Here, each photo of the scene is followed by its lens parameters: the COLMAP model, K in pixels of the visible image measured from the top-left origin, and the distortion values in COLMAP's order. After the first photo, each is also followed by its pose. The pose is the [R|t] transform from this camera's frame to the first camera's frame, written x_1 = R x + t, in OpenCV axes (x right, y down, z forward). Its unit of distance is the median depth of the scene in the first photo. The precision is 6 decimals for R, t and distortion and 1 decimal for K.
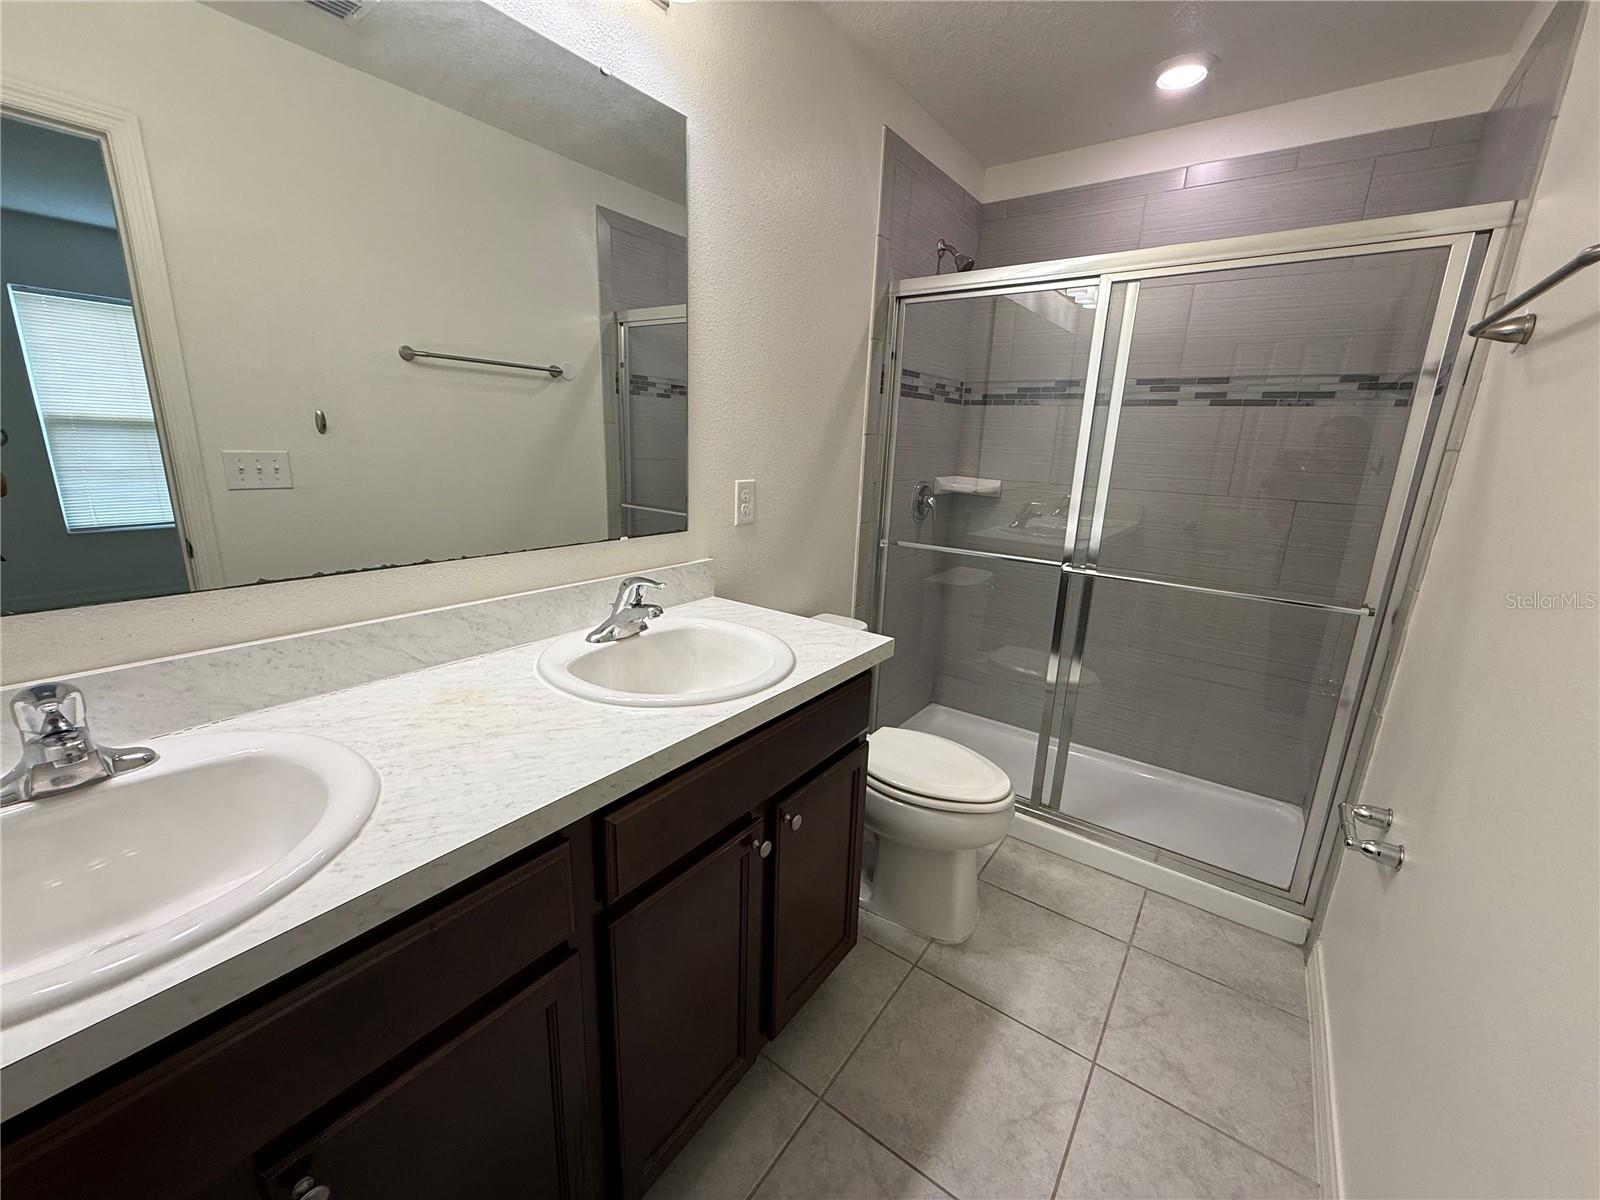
lens RADIAL K [[641.3, 0, 791.2], [0, 641.3, 599.4], [0, 0, 1]] dist [-0.000041, -0.000069]
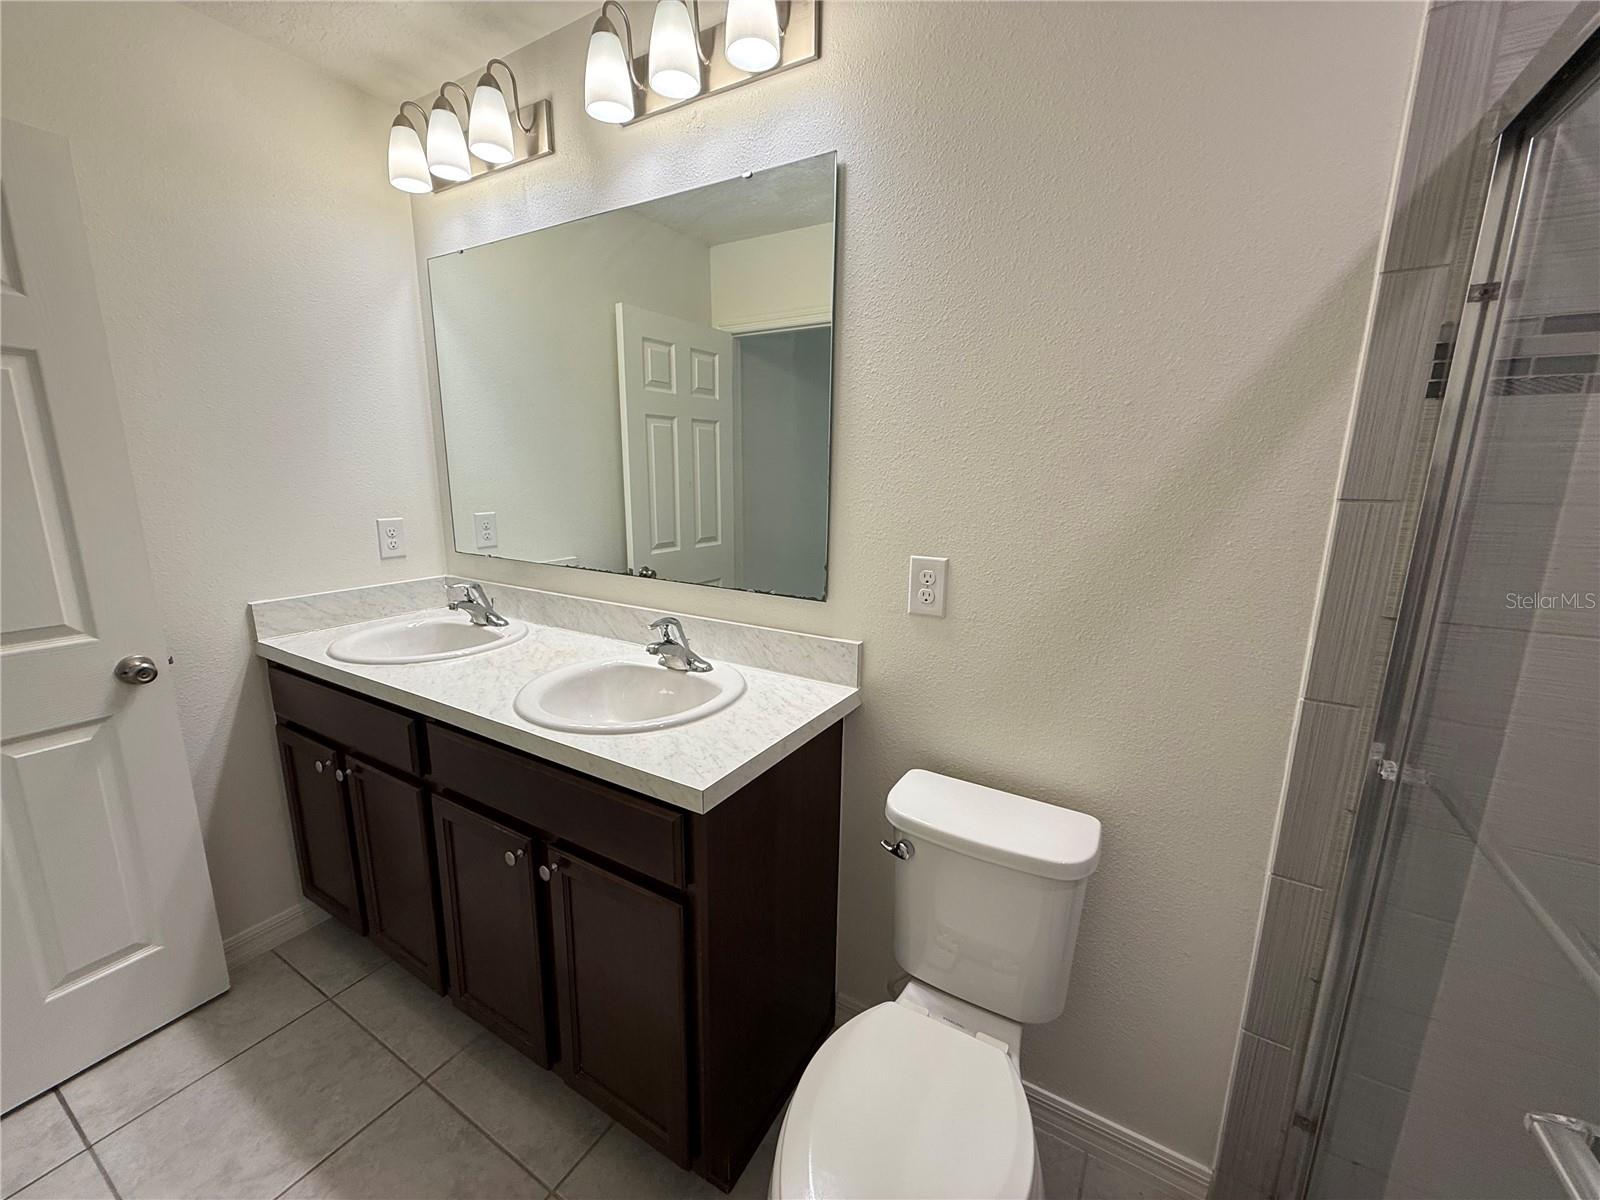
lens RADIAL K [[641.3, 0, 791.2], [0, 641.3, 599.4], [0, 0, 1]] dist [-0.000041, -0.000069]
pose [[0.098725, 0.168556, -0.980736, 0.841410], [-0.253378, 0.957325, 0.139027, -0.264280], [0.962317, 0.234771, 0.137220, 0.992533]]
